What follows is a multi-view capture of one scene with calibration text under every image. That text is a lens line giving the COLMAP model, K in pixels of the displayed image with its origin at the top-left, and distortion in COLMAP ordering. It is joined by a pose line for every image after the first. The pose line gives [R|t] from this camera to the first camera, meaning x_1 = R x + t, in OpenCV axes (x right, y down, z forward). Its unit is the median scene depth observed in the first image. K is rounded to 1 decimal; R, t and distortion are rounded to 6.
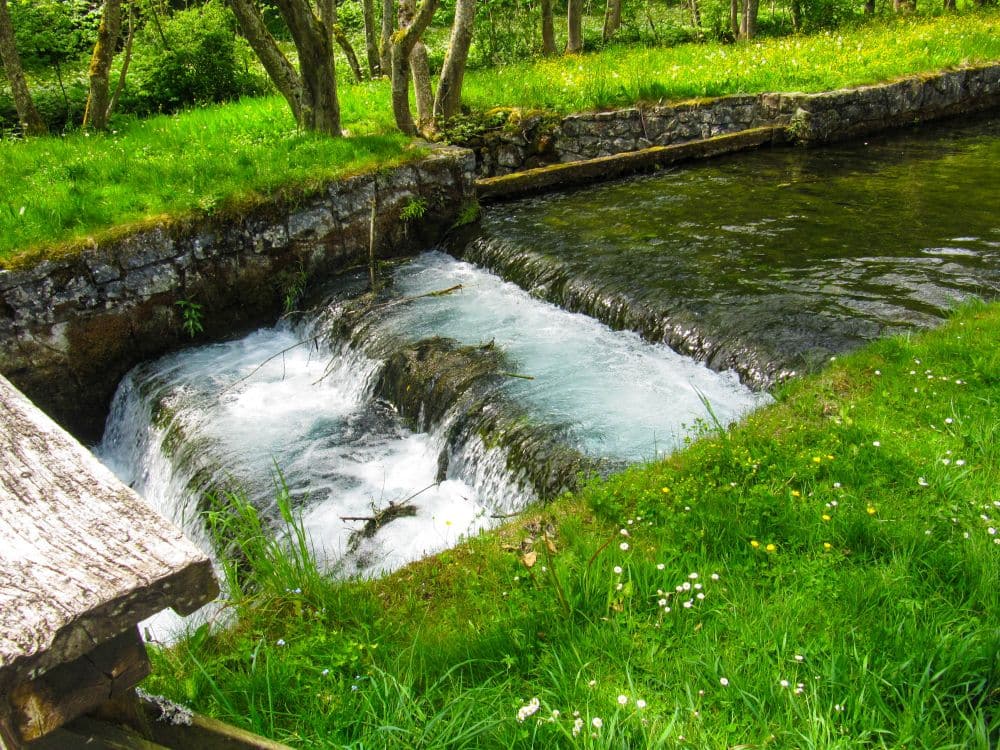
lens RADIAL K [[819.3, 0, 499.8], [0, 819.3, 375.3], [0, 0, 1]] dist [-0.002859, 0.001253]
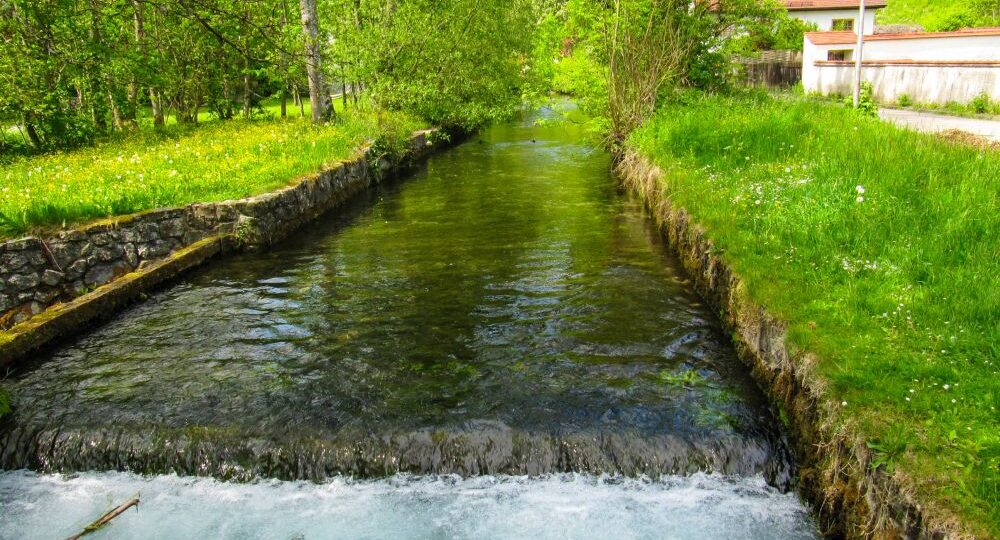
lens RADIAL K [[846.0, 0, 500.0], [0, 846.0, 269.7], [0, 0, 1]] dist [0.002265, 0.002481]
pose [[0.655213, -0.146172, 0.741168, -0.164749], [0.328113, 0.938794, -0.104914, -0.056126], [-0.680469, 0.311928, 0.663071, 0.140168]]
